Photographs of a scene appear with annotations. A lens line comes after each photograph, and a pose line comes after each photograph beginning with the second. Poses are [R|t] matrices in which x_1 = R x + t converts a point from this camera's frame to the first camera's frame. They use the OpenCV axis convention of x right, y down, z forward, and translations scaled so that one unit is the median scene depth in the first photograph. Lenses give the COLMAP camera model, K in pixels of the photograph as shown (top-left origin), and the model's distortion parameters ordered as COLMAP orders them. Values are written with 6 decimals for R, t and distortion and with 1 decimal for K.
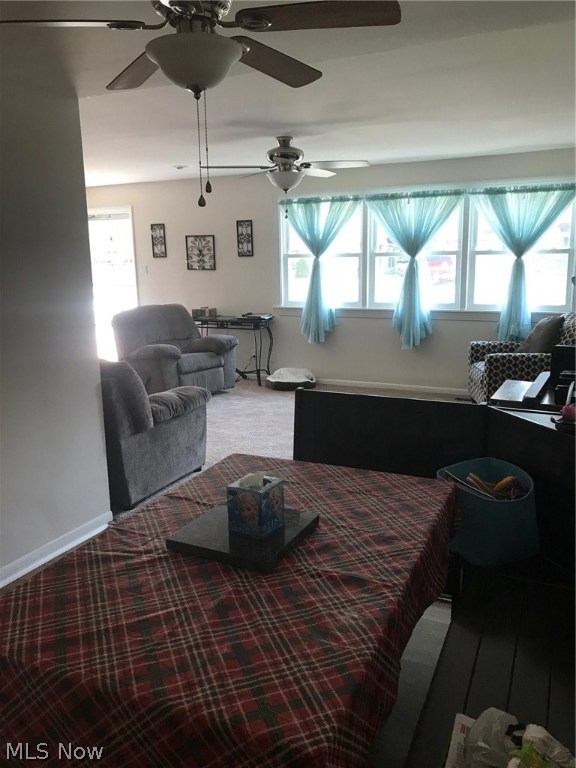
lens RADIAL K [[631.7, 0, 283.8], [0, 631.7, 388.7], [0, 0, 1]] dist [0.005570, -0.002052]
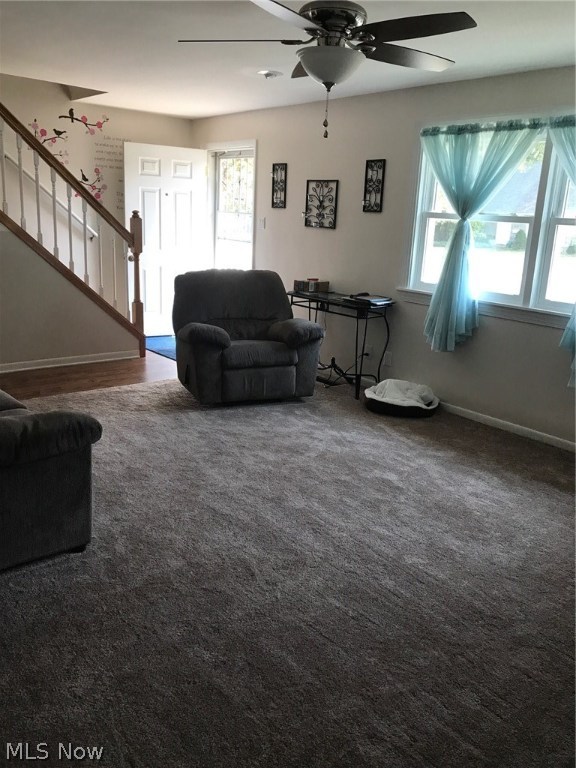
lens RADIAL K [[631.7, 0, 294.6], [0, 631.7, 376.5], [0, 0, 1]] dist [0.005570, -0.002052]
pose [[0.913828, 0.159528, -0.373456, 0.156056], [-0.146128, 0.987185, 0.064124, -0.063420], [0.378900, -0.004026, 0.925429, 0.325673]]
